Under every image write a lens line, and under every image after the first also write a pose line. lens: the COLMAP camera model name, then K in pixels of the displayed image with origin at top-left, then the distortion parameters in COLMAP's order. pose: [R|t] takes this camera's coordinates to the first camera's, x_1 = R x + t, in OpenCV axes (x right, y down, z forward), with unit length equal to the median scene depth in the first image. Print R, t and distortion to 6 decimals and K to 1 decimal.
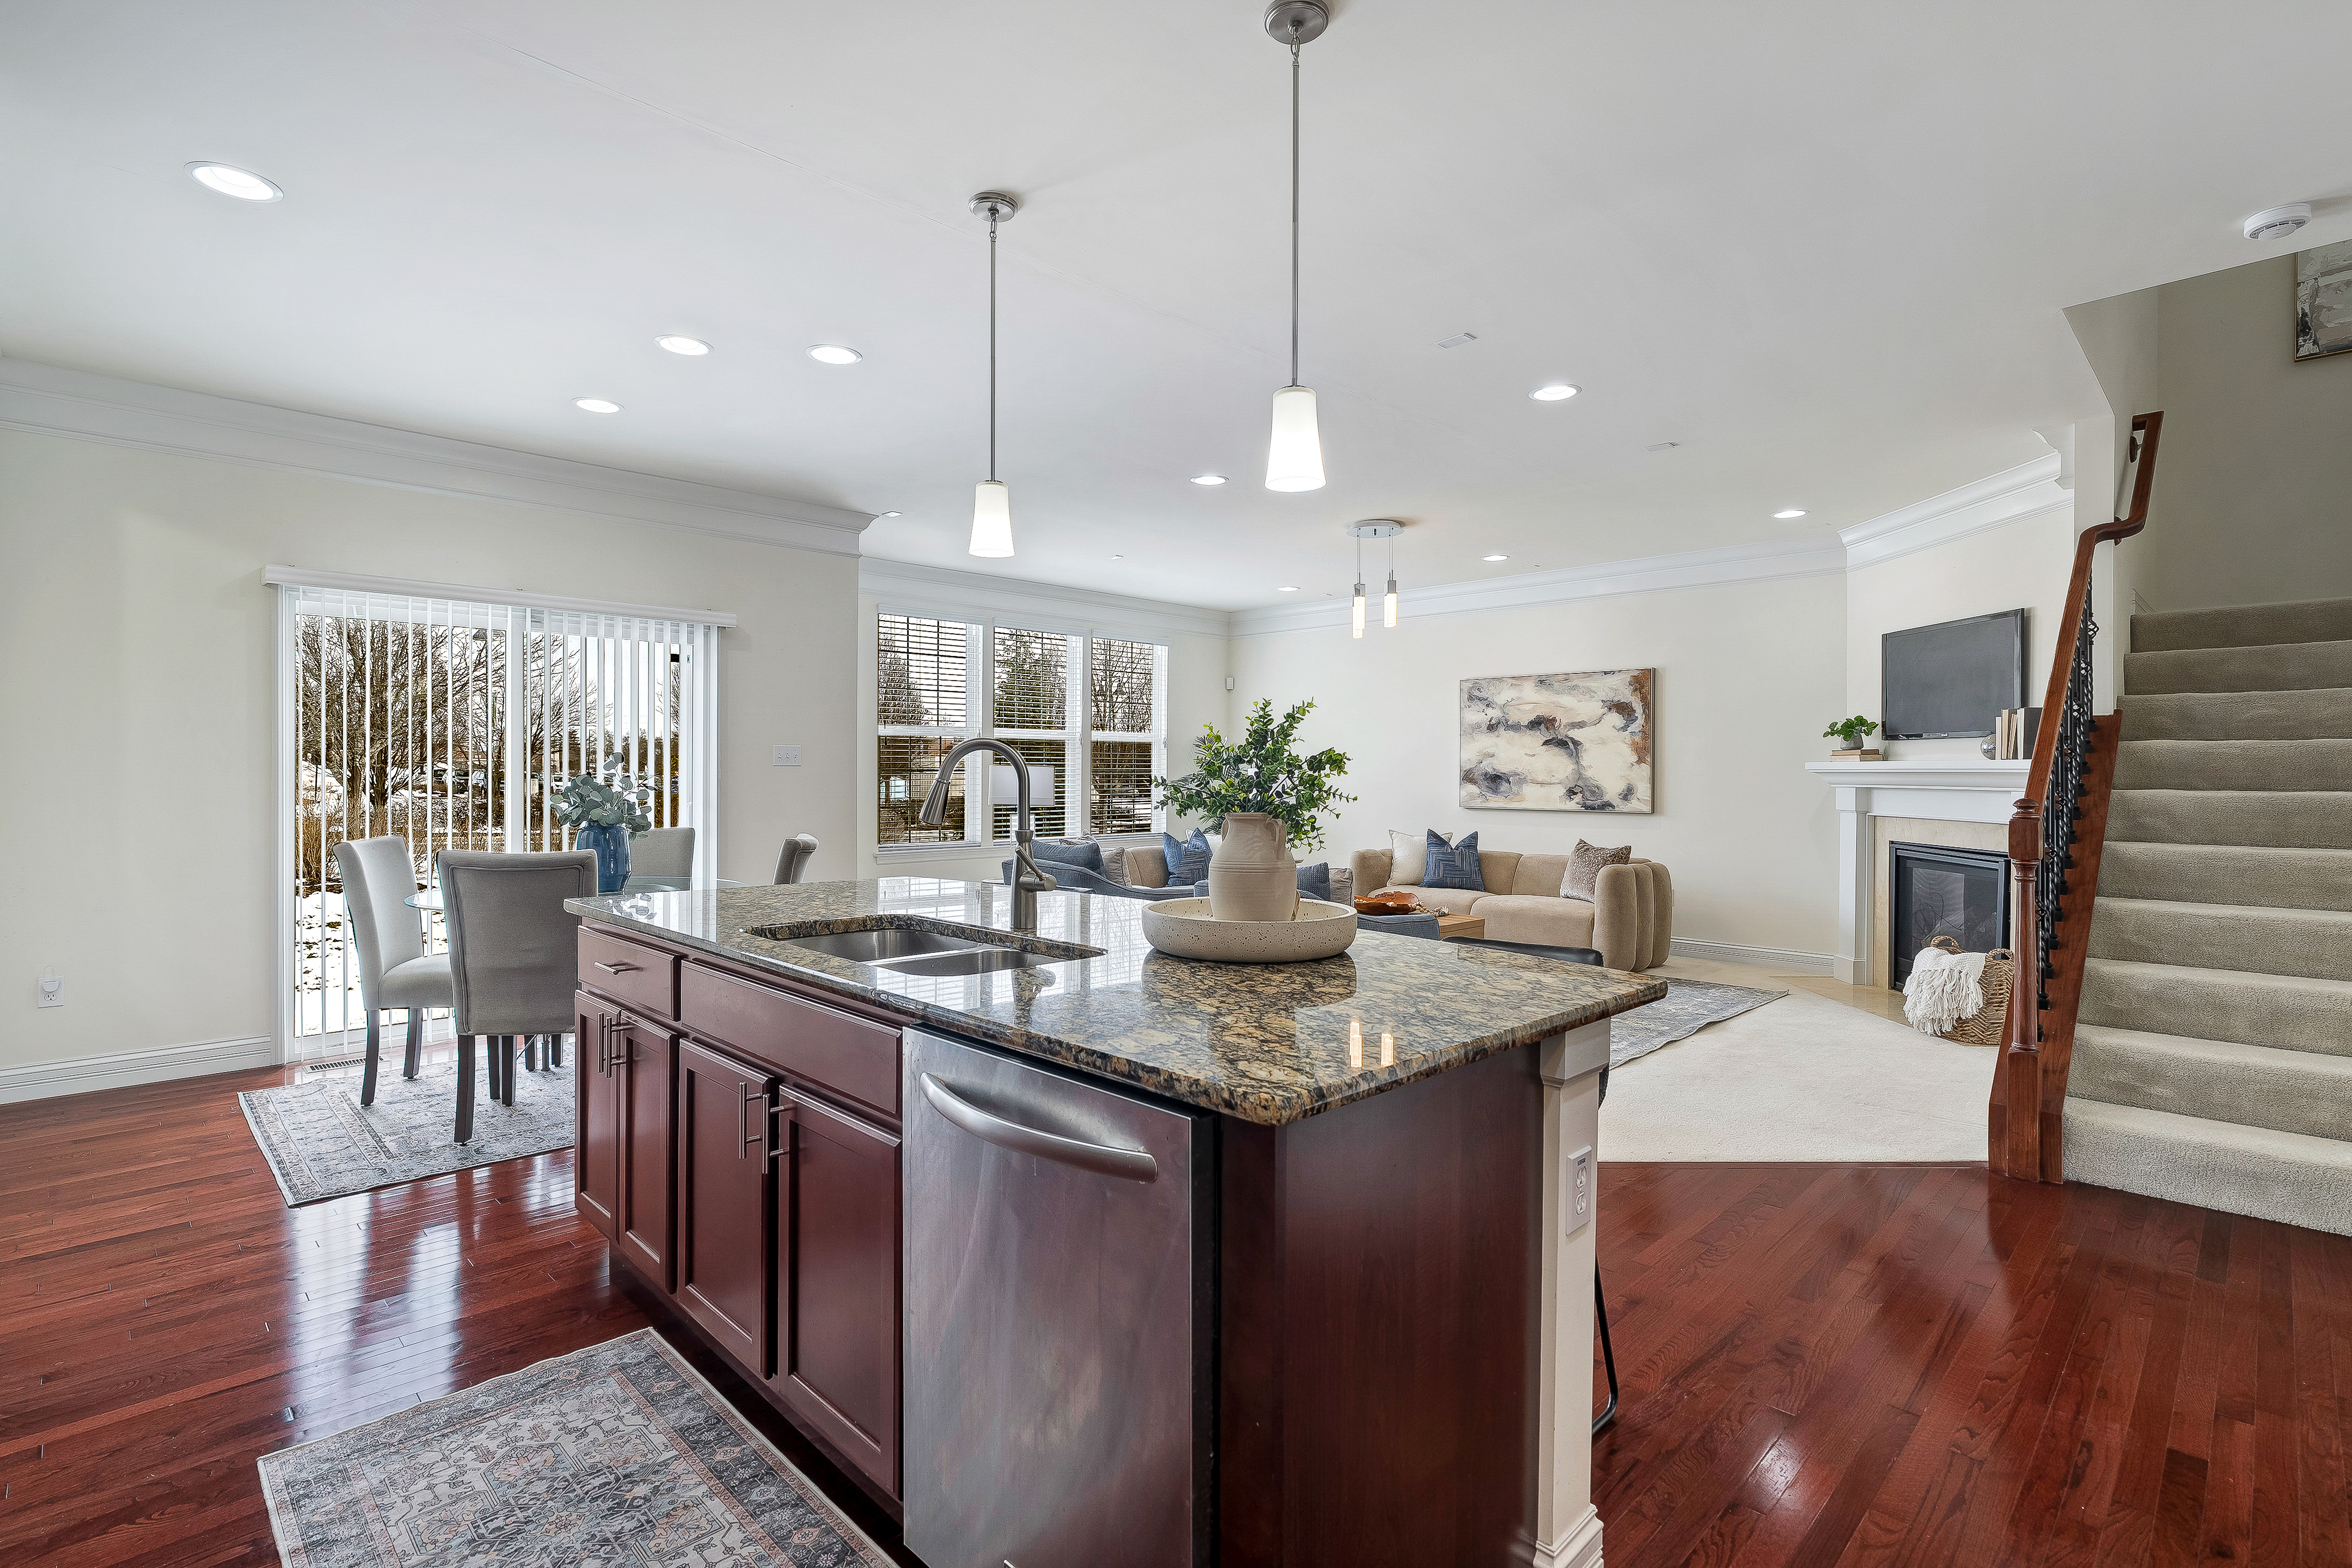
lens RADIAL K [[1147.6, 0, 1177.0], [0, 1147.6, 780.1], [0, 0, 1]] dist [-0.002747, -0.000550]
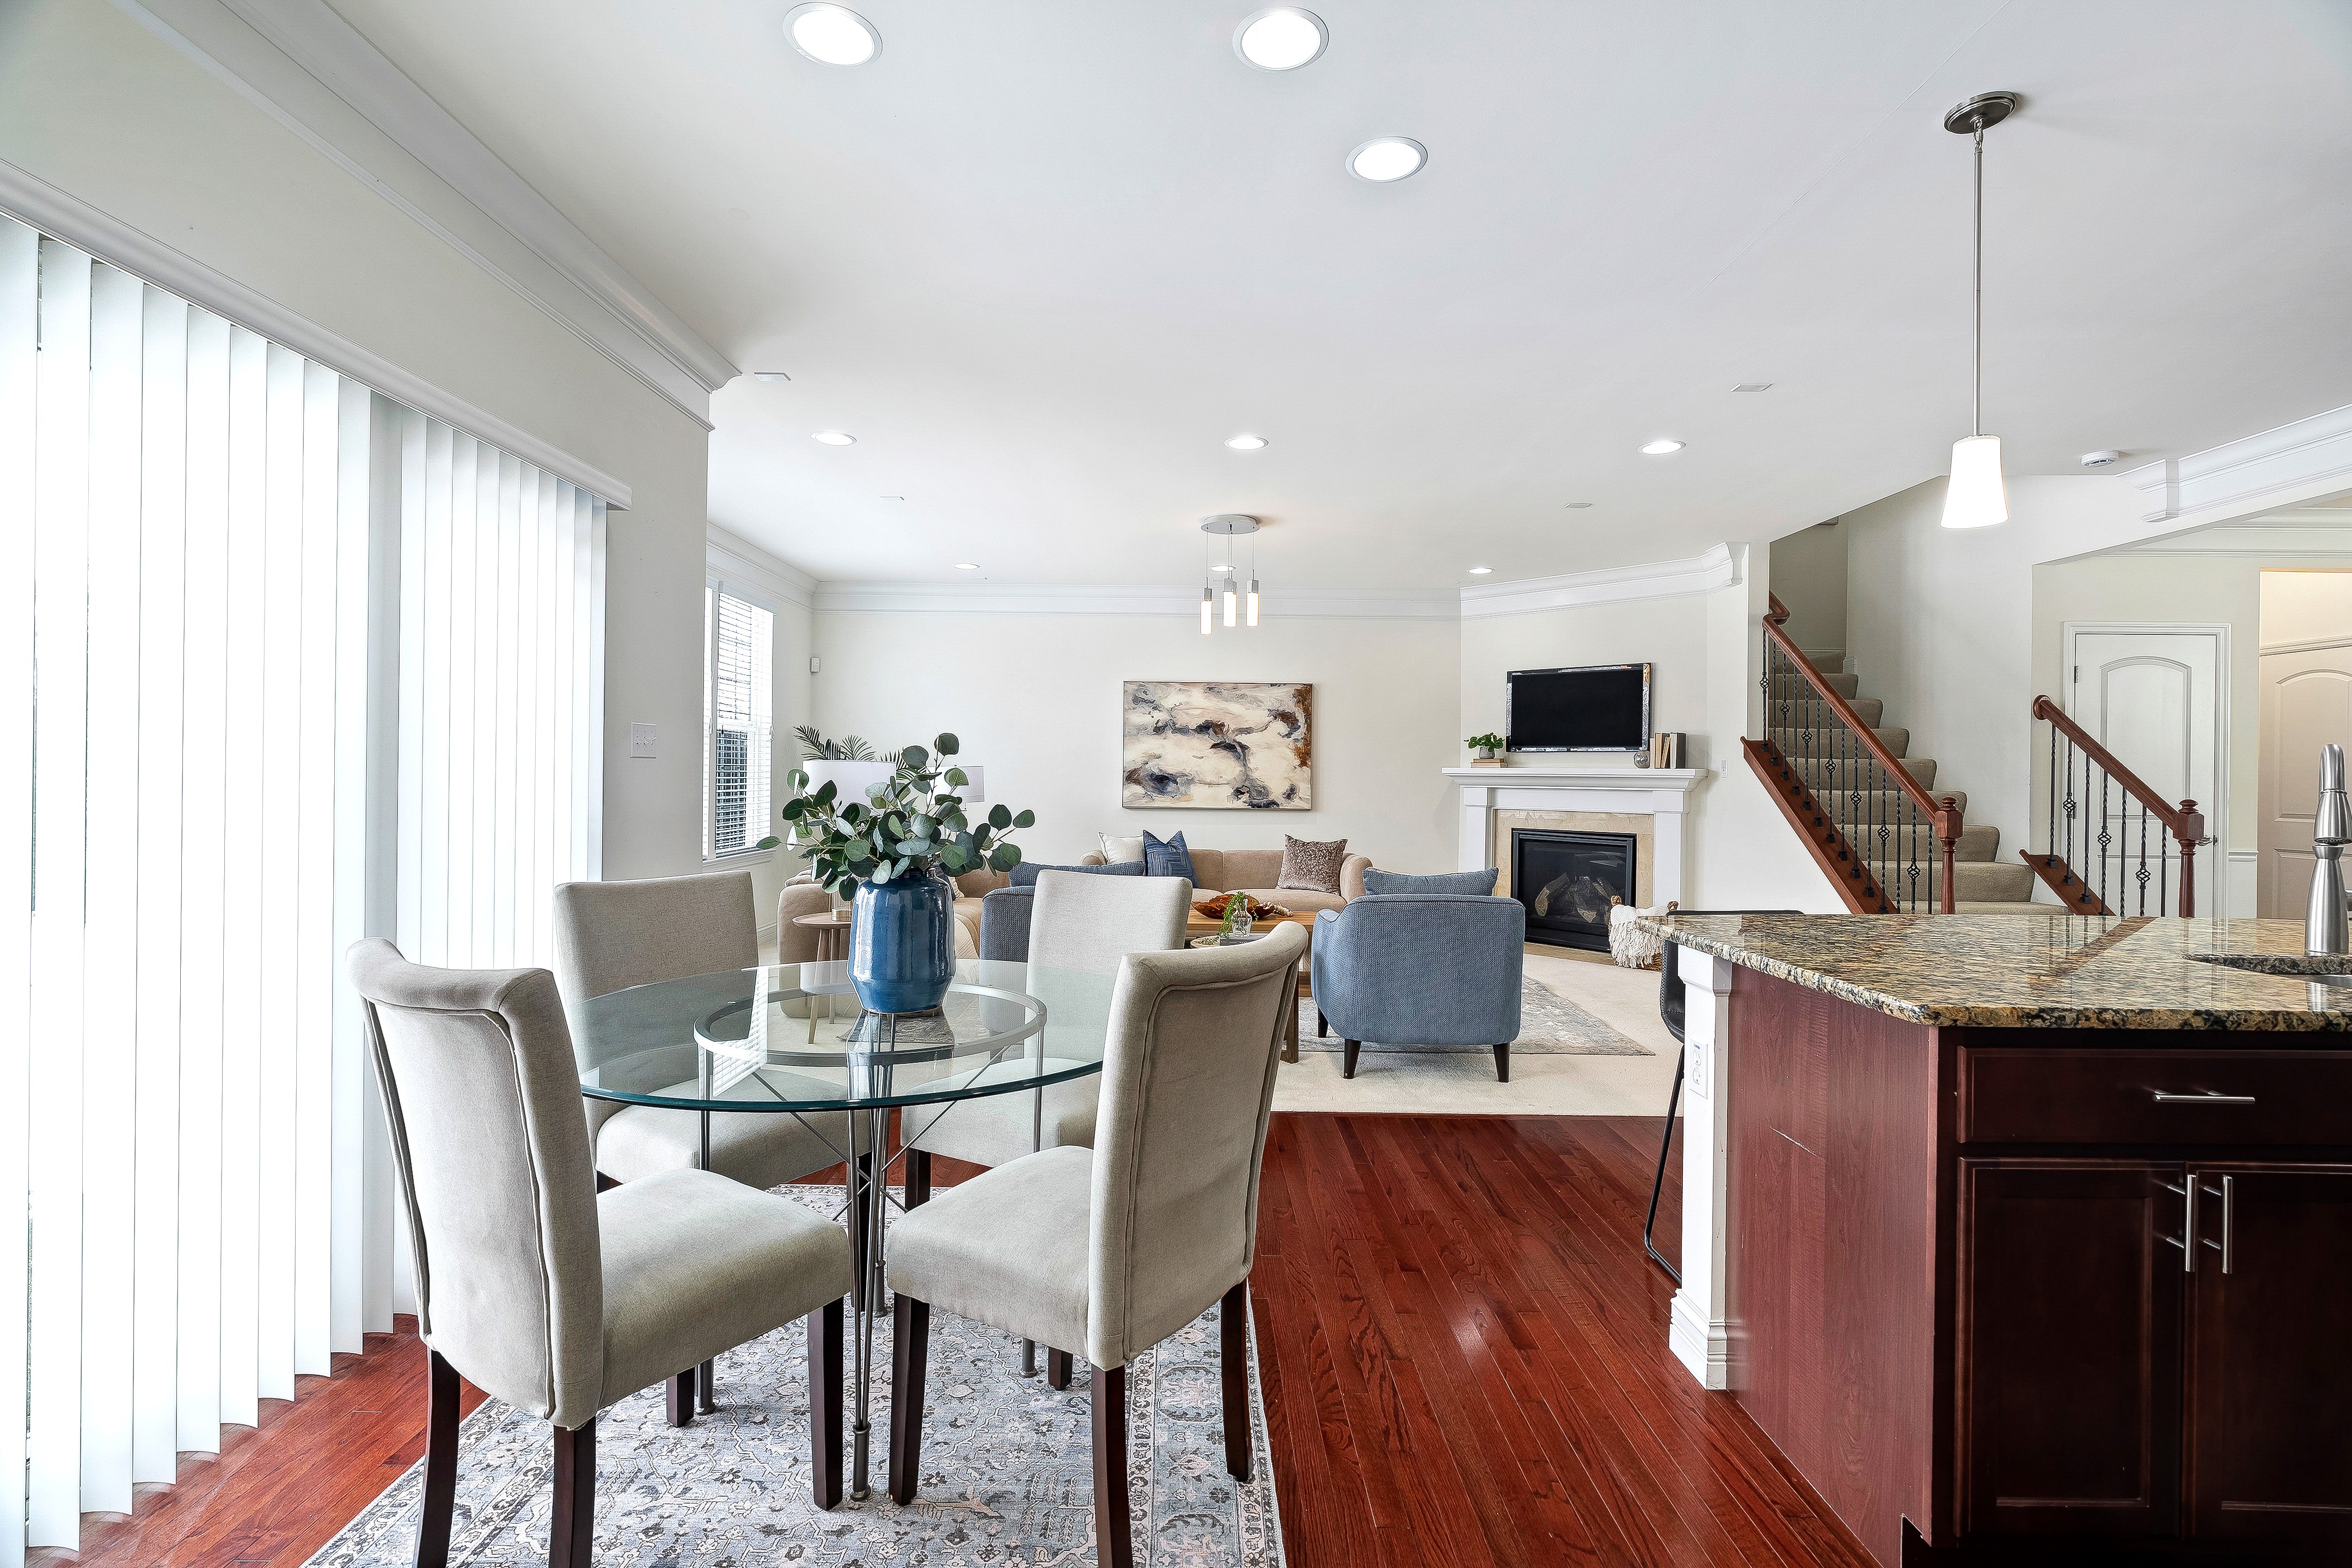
lens RADIAL K [[1067.2, 0, 1189.7], [0, 1067.2, 783.7], [0, 0, 1]] dist [-0.007595, 0.001000]
pose [[0.705961, 0.001162, 0.708249, -0.424354], [-0.003973, 0.999989, 0.002320, 0.000464], [-0.708239, -0.004452, 0.705958, 0.327416]]
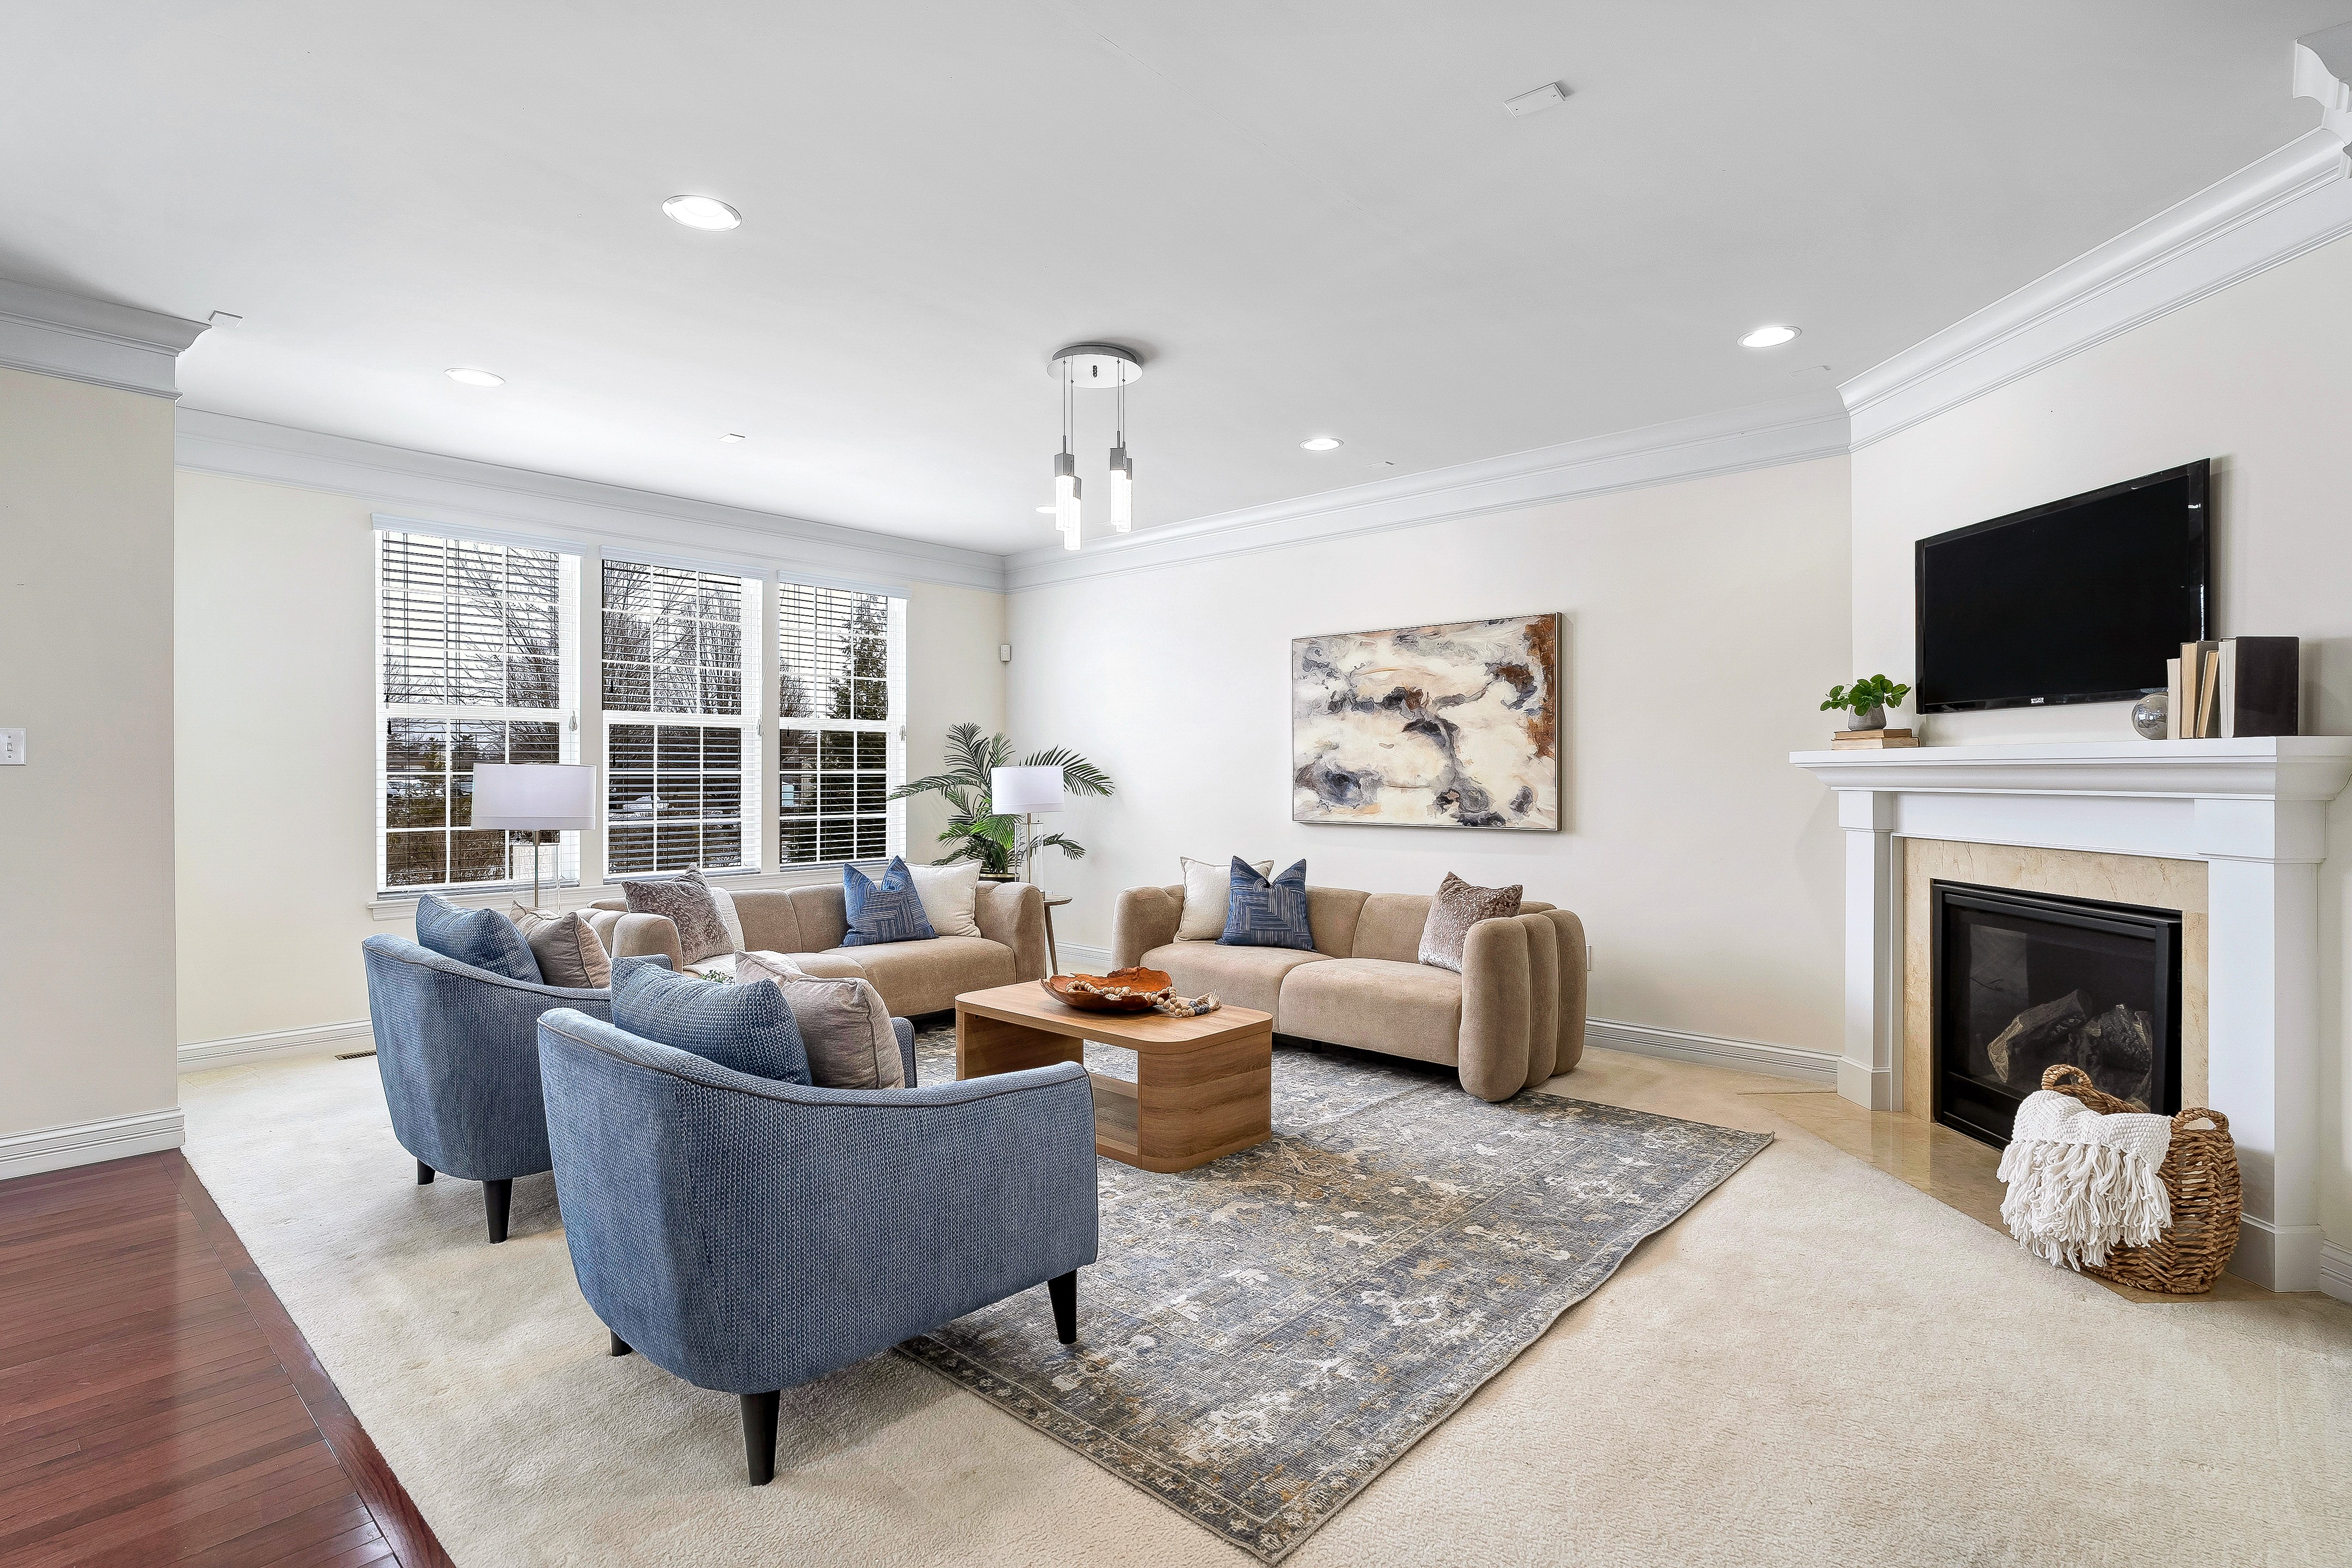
lens RADIAL K [[1147.6, 0, 1184.9], [0, 1147.6, 779.9], [0, 0, 1]] dist [-0.002747, -0.000550]
pose [[0.998552, -0.006089, 0.053454, 0.160100], [0.006260, 0.999976, -0.003026, -0.000112], [-0.053434, 0.003356, 0.998566, 0.342094]]
